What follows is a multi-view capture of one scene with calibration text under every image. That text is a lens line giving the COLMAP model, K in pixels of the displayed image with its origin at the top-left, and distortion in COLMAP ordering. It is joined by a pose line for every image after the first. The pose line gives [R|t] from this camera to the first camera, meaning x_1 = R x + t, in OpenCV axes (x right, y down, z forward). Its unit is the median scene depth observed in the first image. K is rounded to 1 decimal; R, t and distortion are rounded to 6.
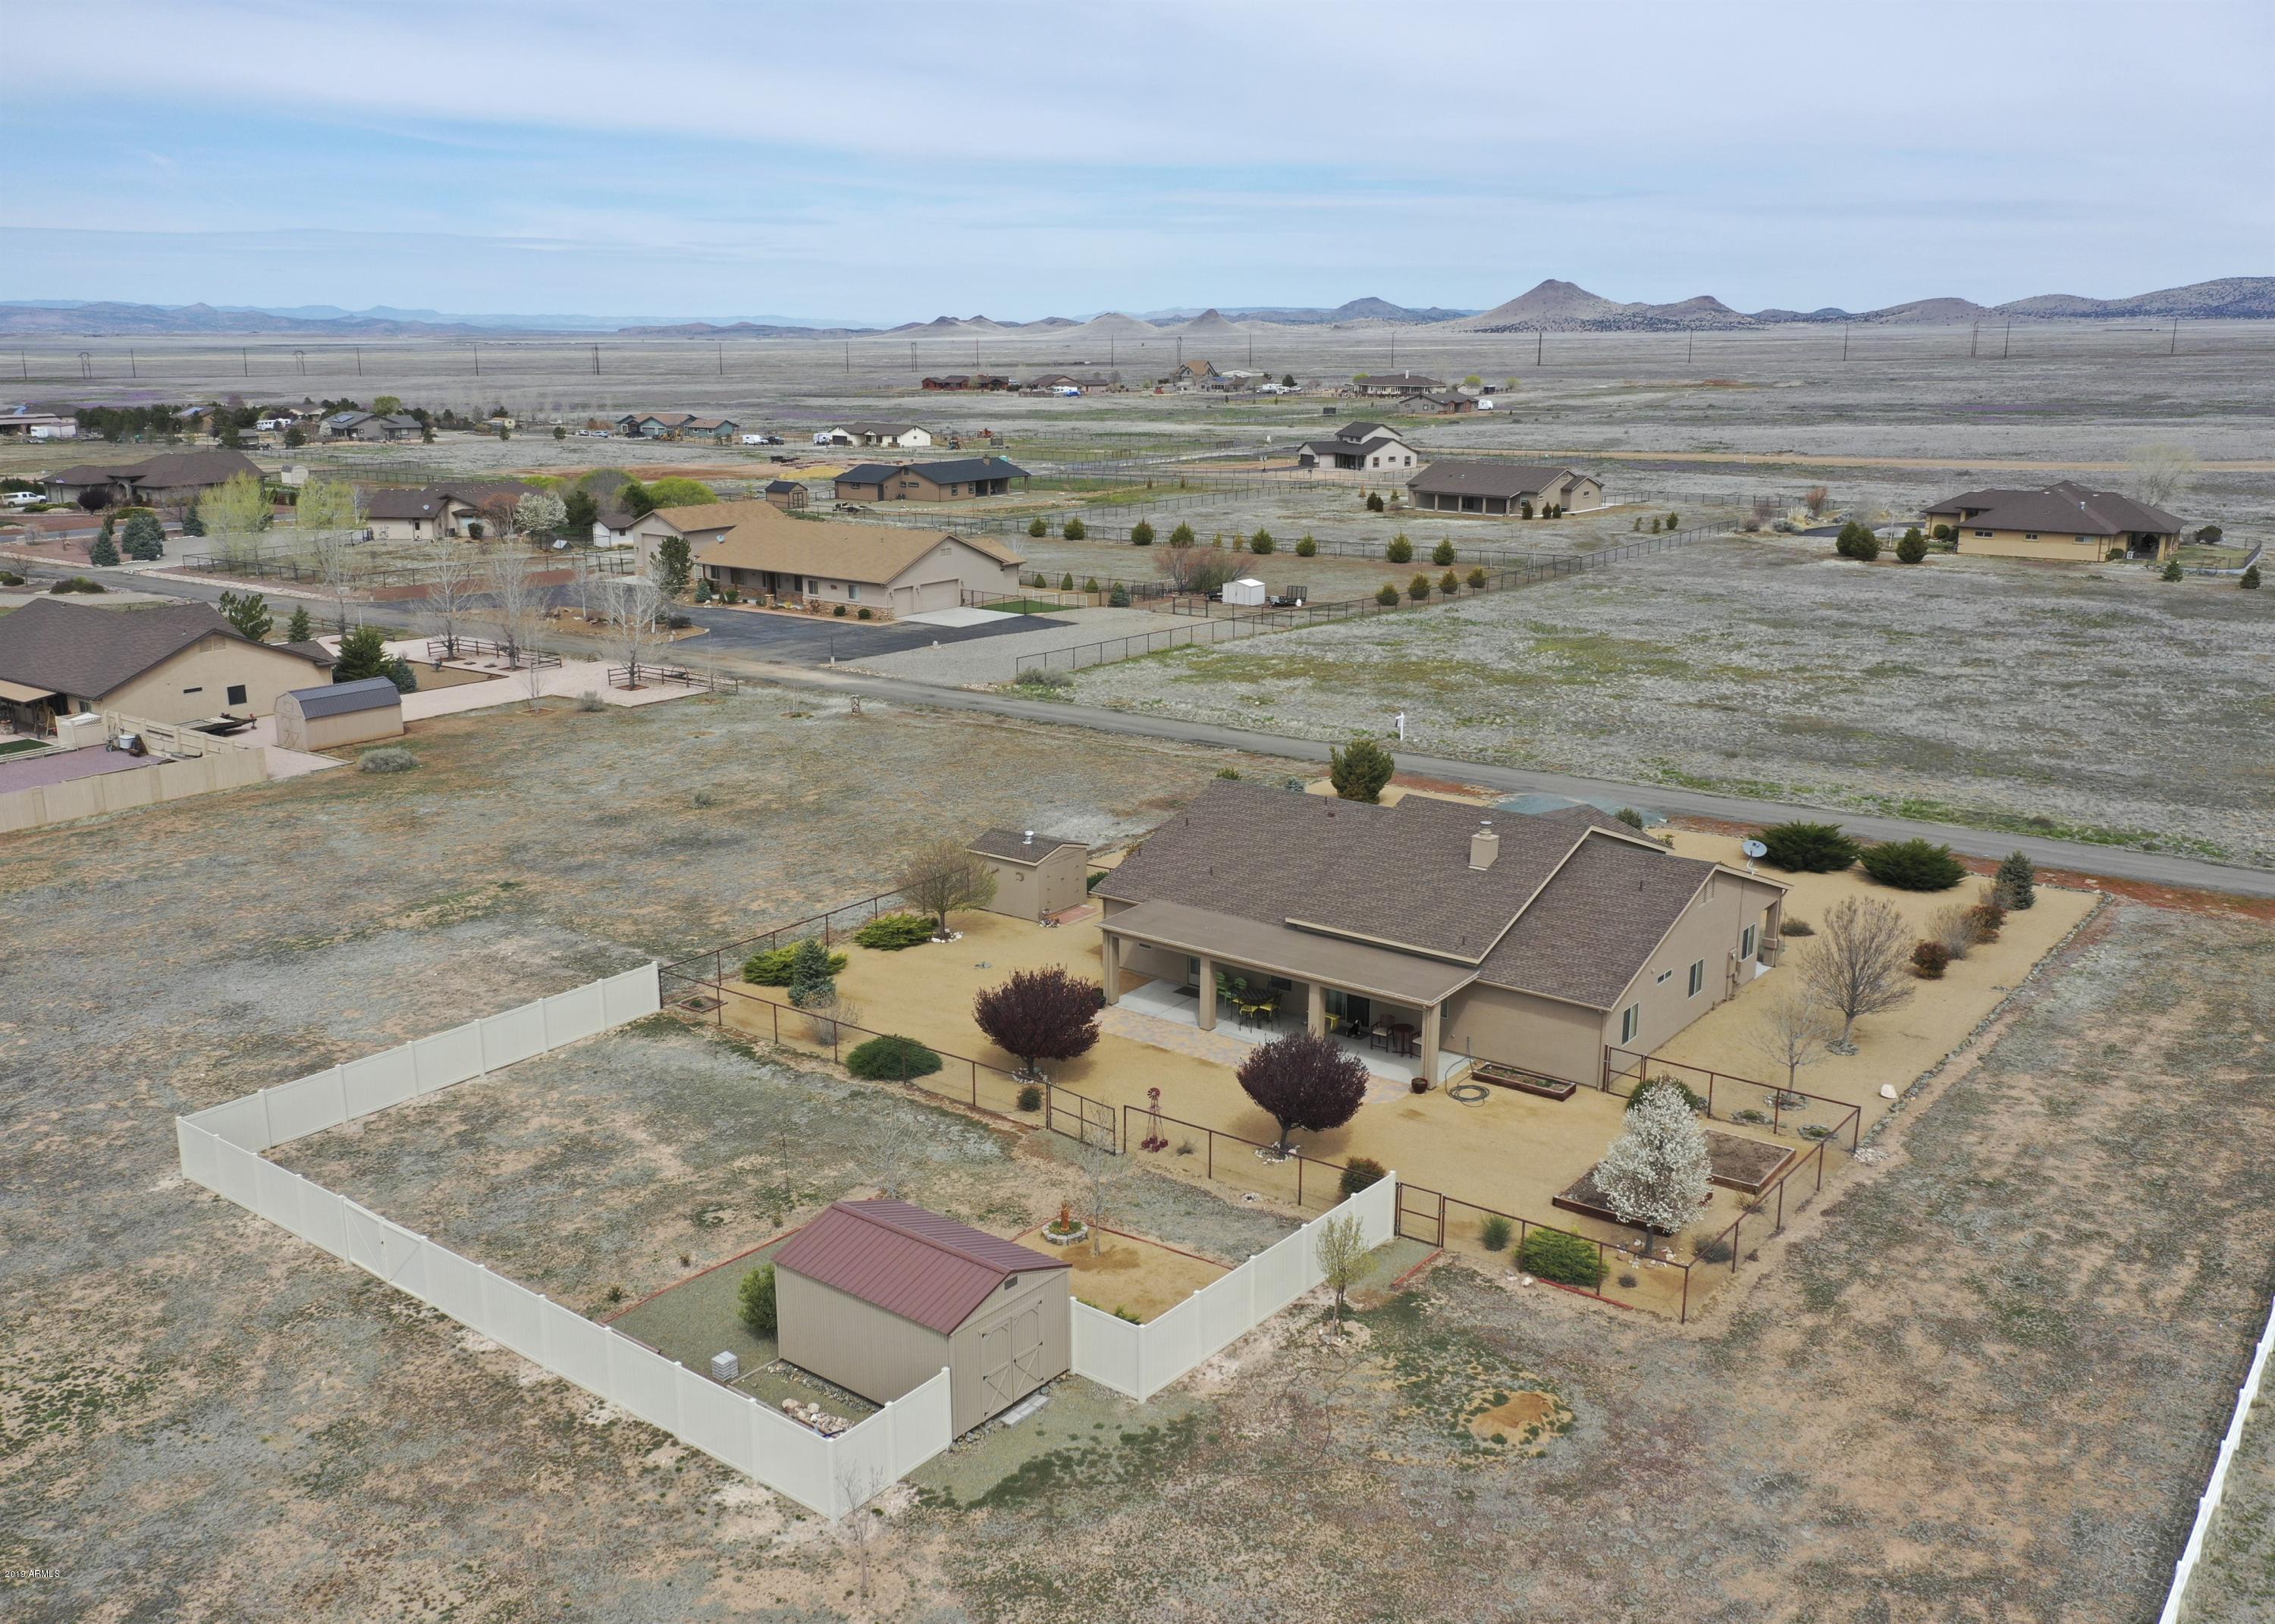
lens RADIAL K [[1922.4, 0, 1133.8], [0, 1922.4, 814.5], [0, 0, 1]] dist [0.006180, 0.003514]
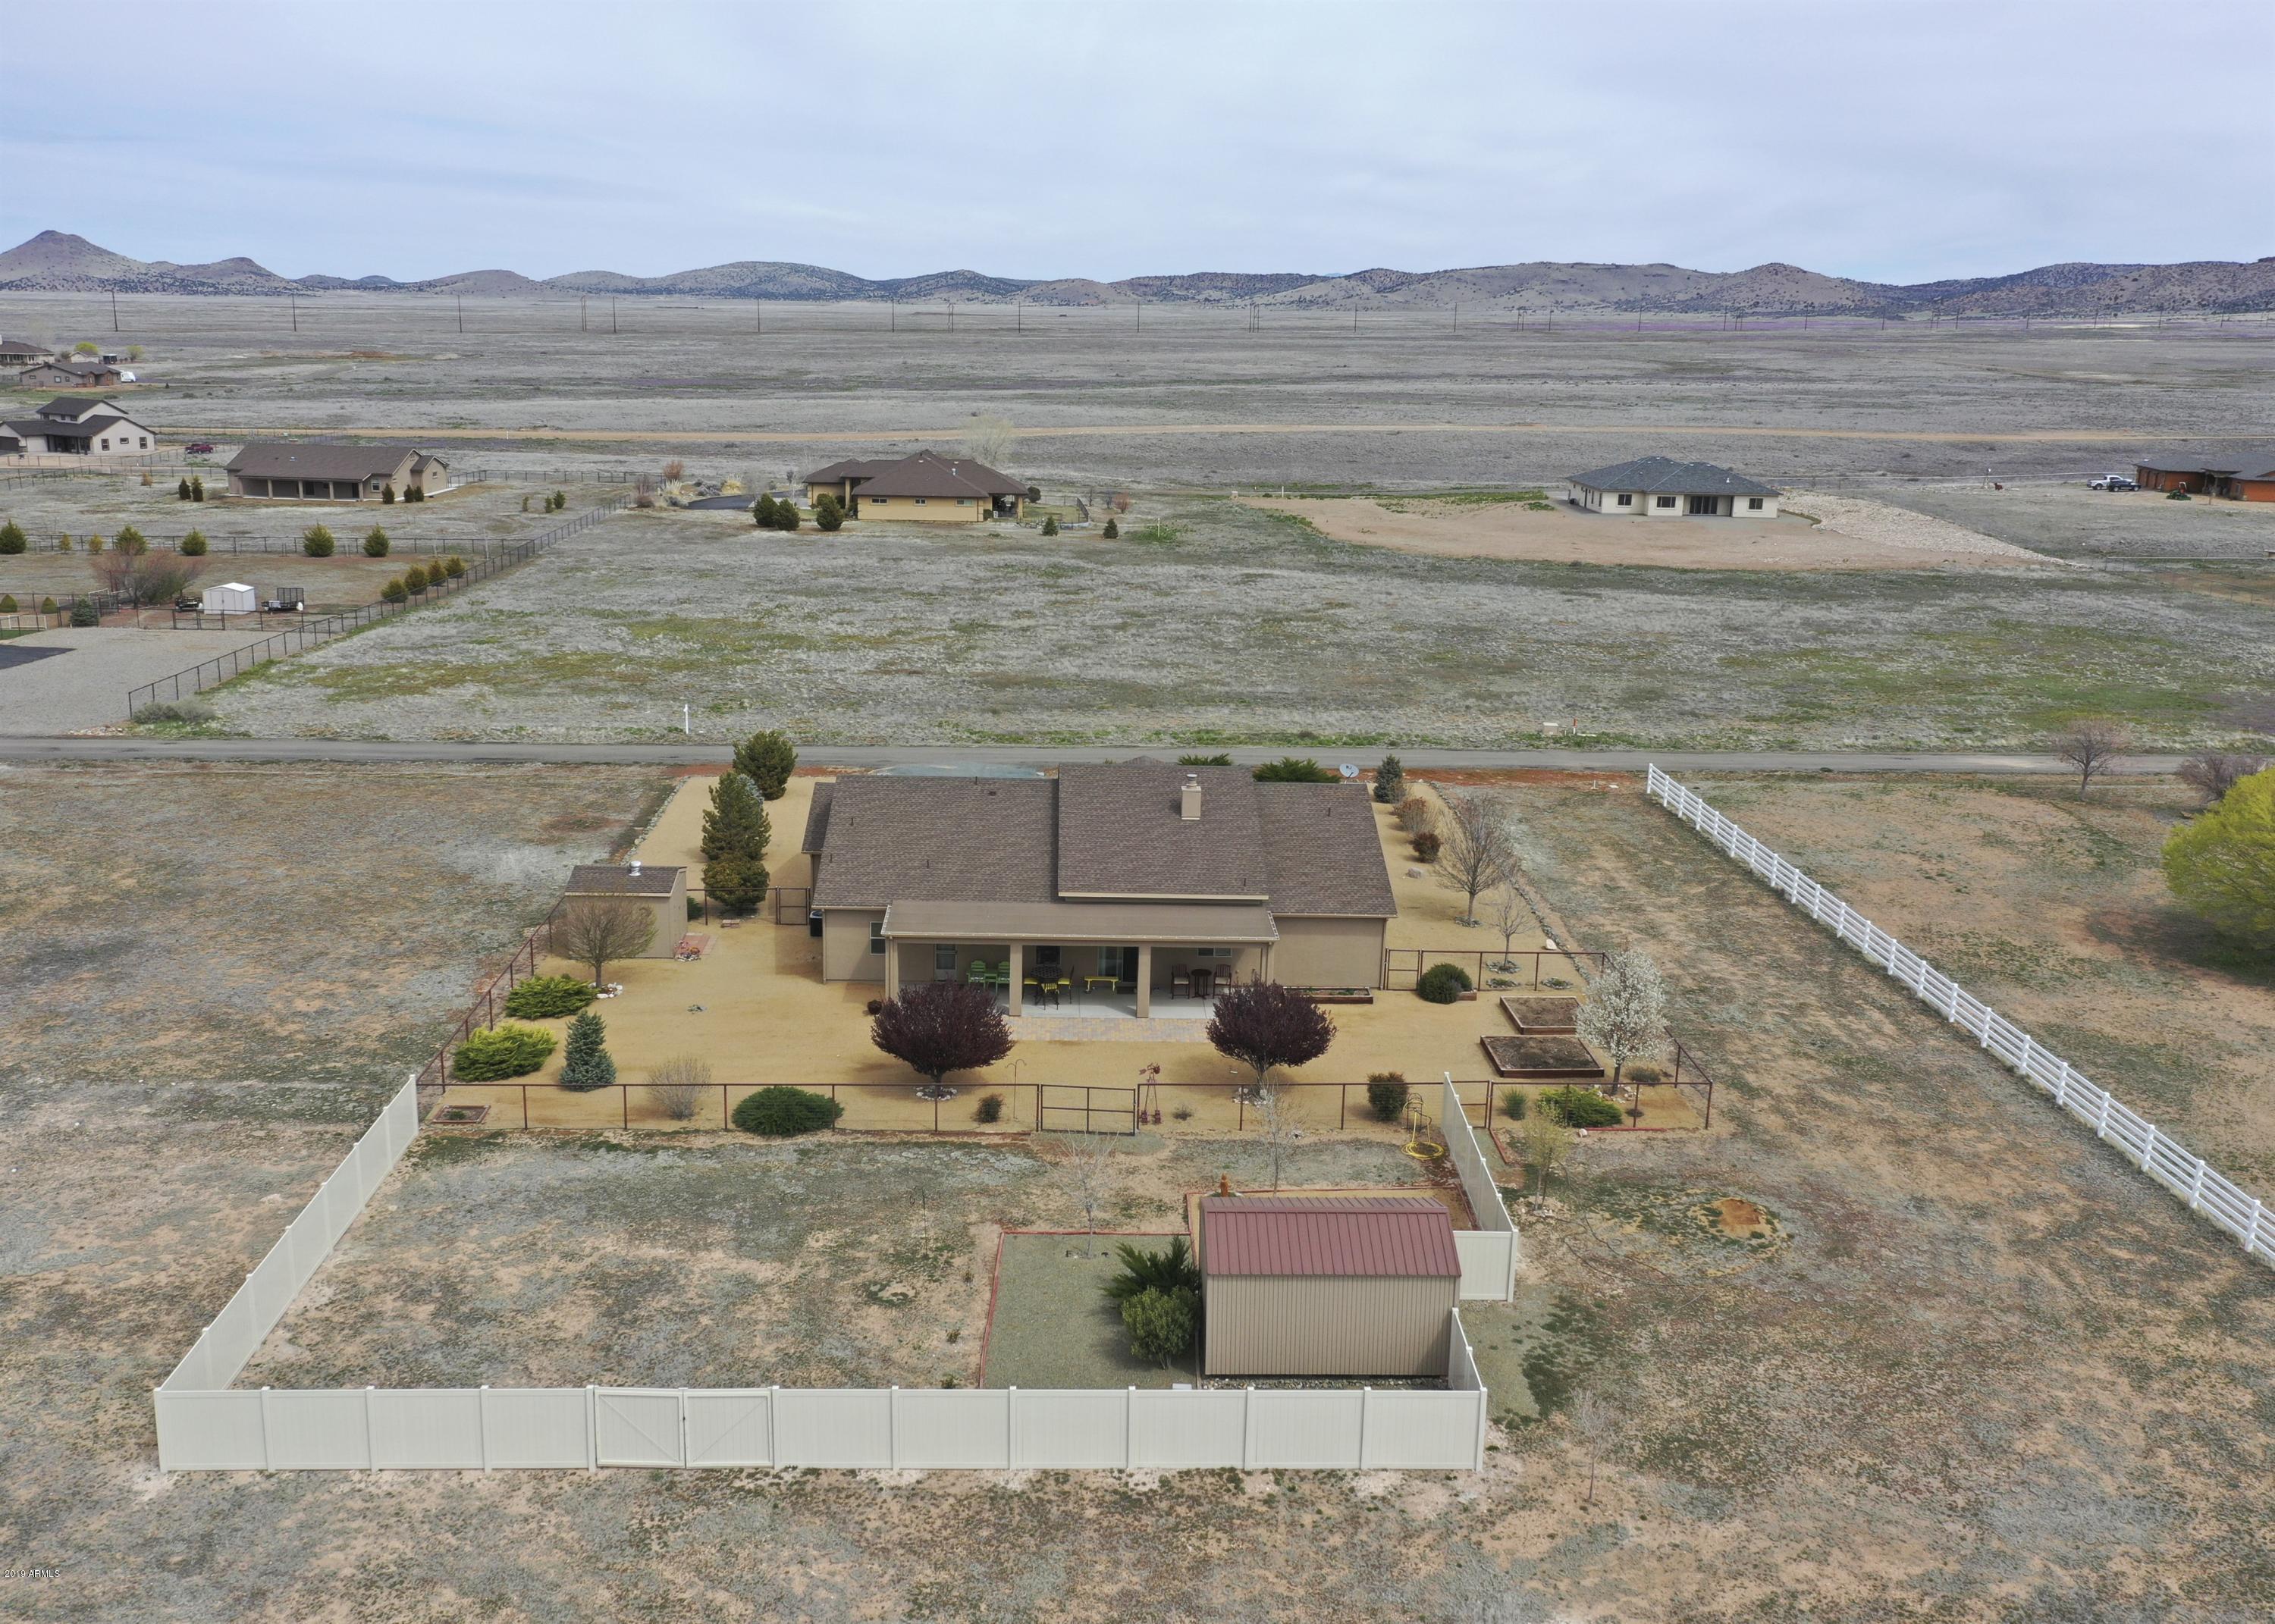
lens RADIAL K [[1983.9, 0, 1133.7], [0, 1983.9, 816.3], [0, 0, 1]] dist [0.015195, 0.008058]
pose [[0.770004, -0.137349, 0.623081, -0.446644], [0.132604, 0.989681, 0.054288, -0.031532], [-0.624108, 0.040821, 0.780271, 0.127490]]
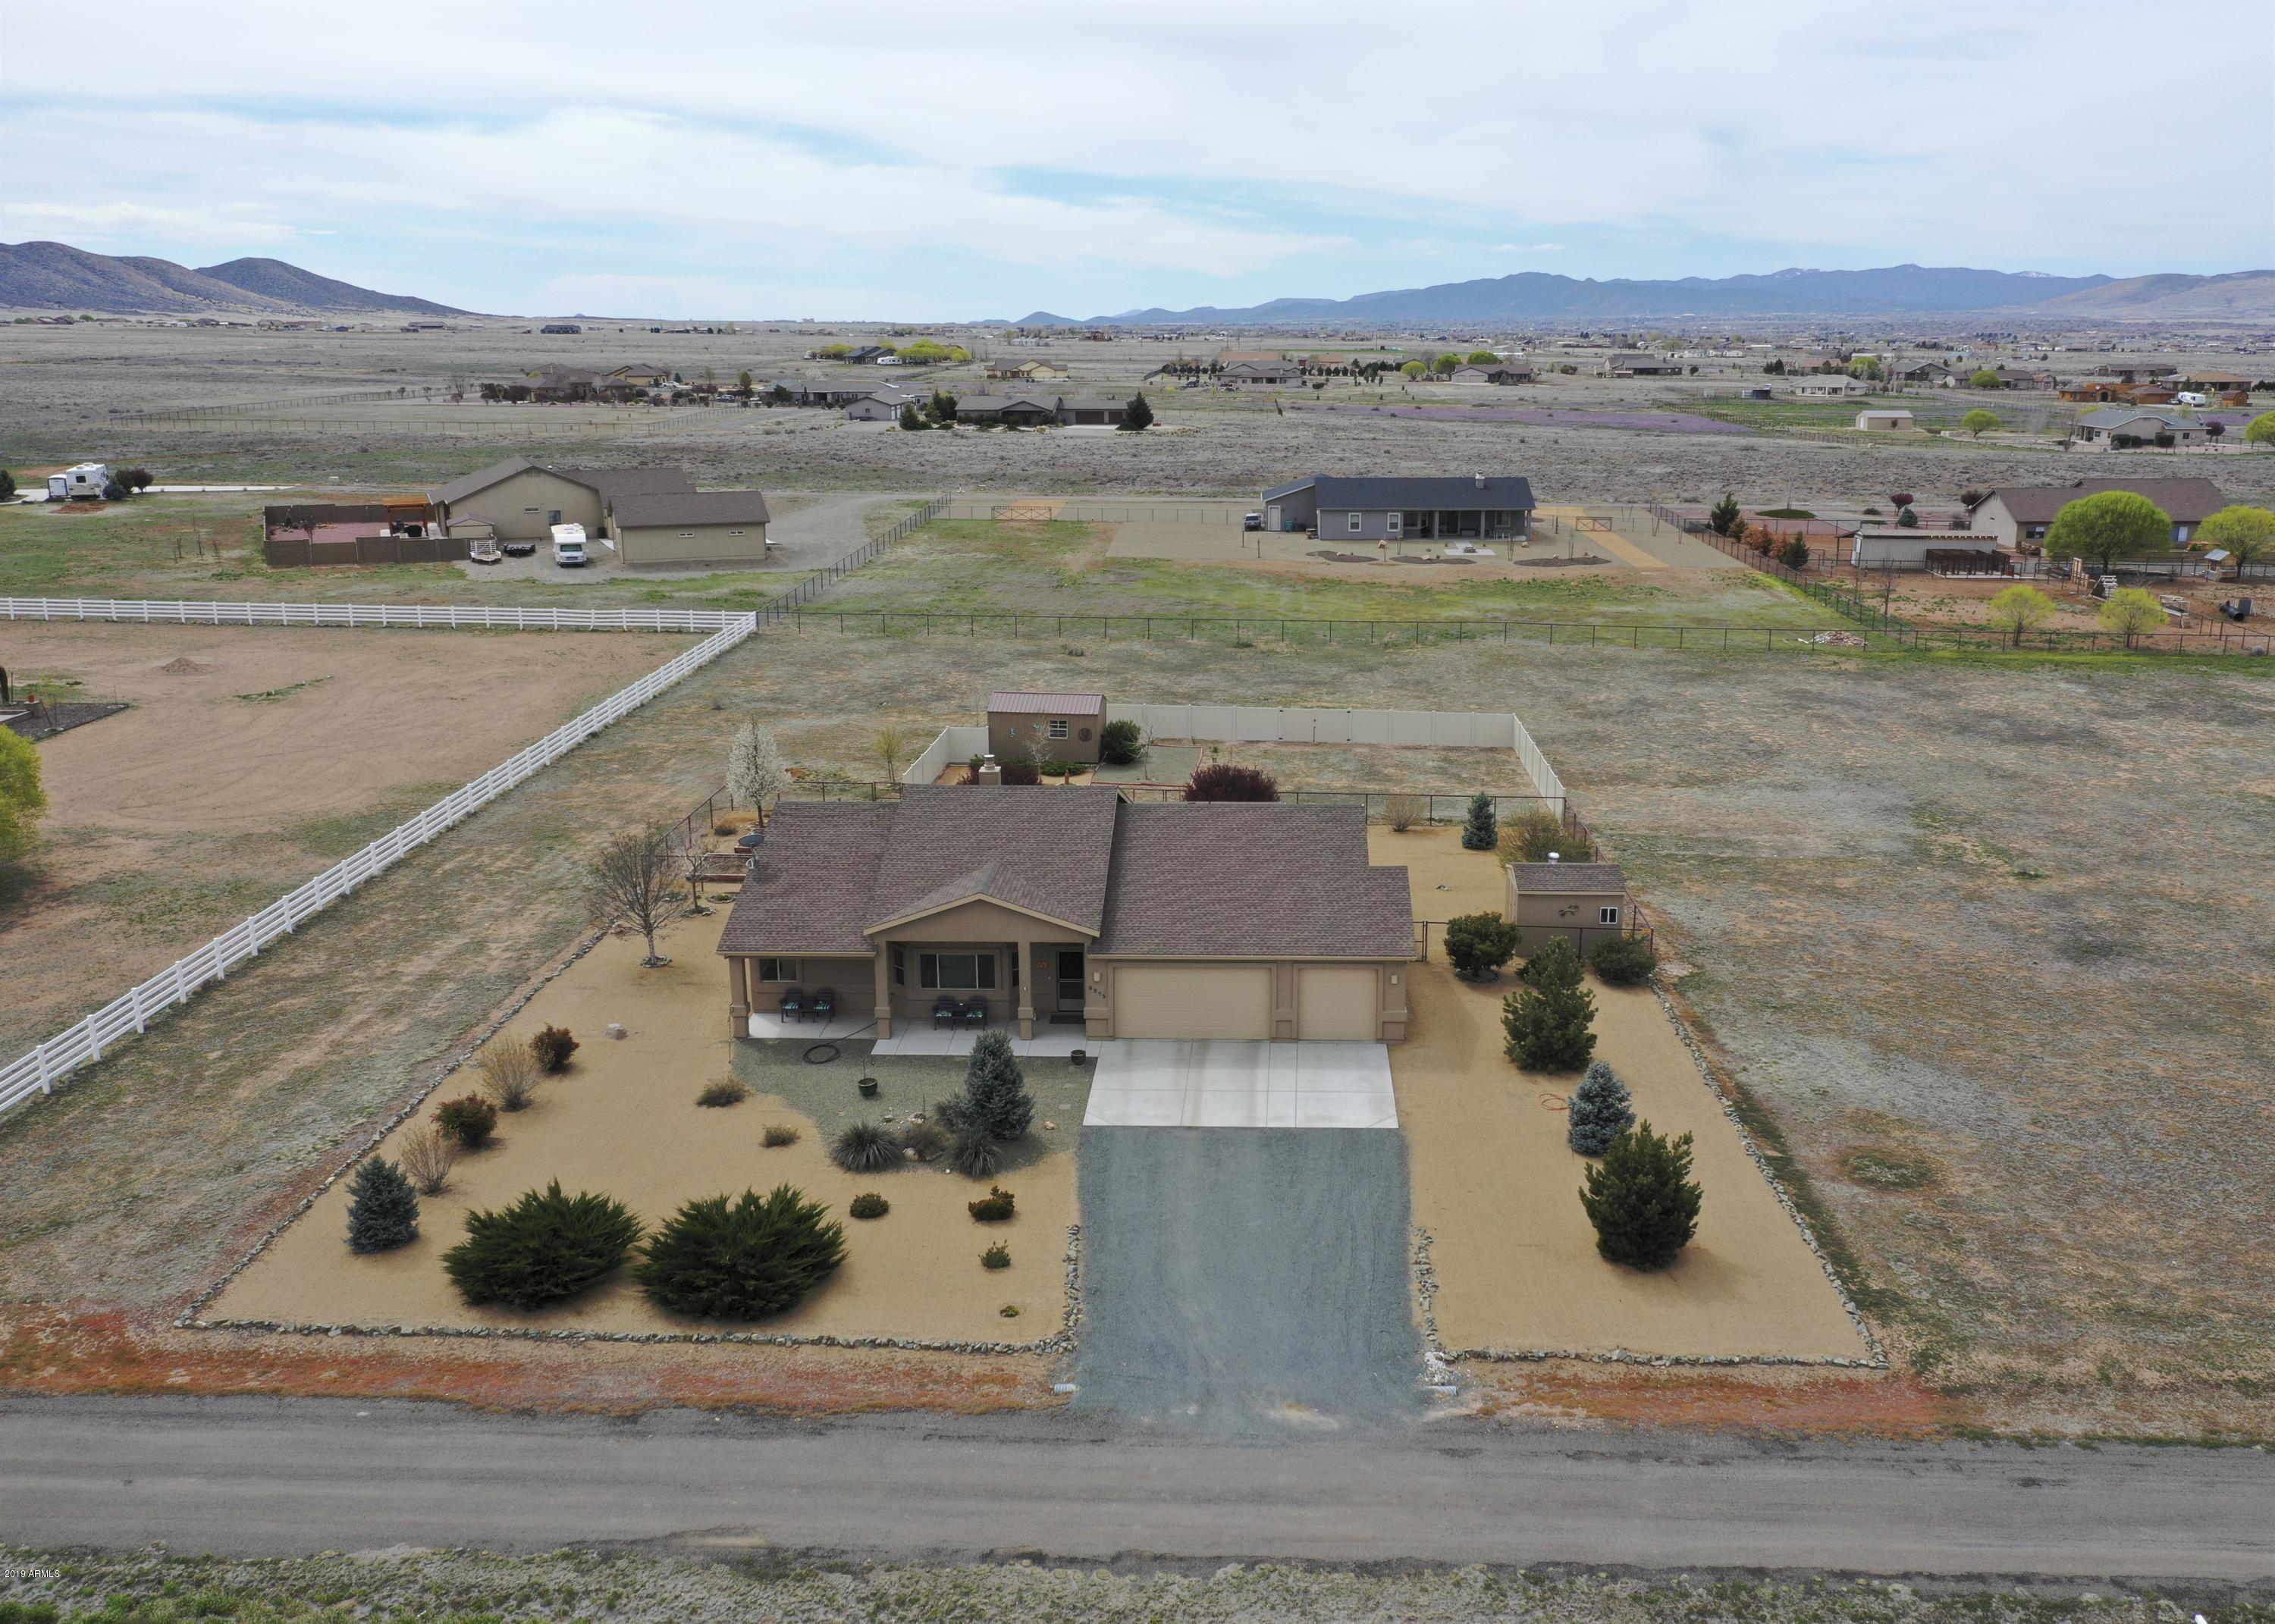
lens RADIAL K [[1930.5, 0, 1209.9], [0, 1930.5, 814.2], [0, 0, 1]] dist [0.007614, 0.001307]
pose [[-0.811879, 0.147823, -0.564802, 0.569492], [-0.143252, 0.887402, 0.438175, -0.371790], [0.565978, 0.436654, -0.699287, 1.510665]]
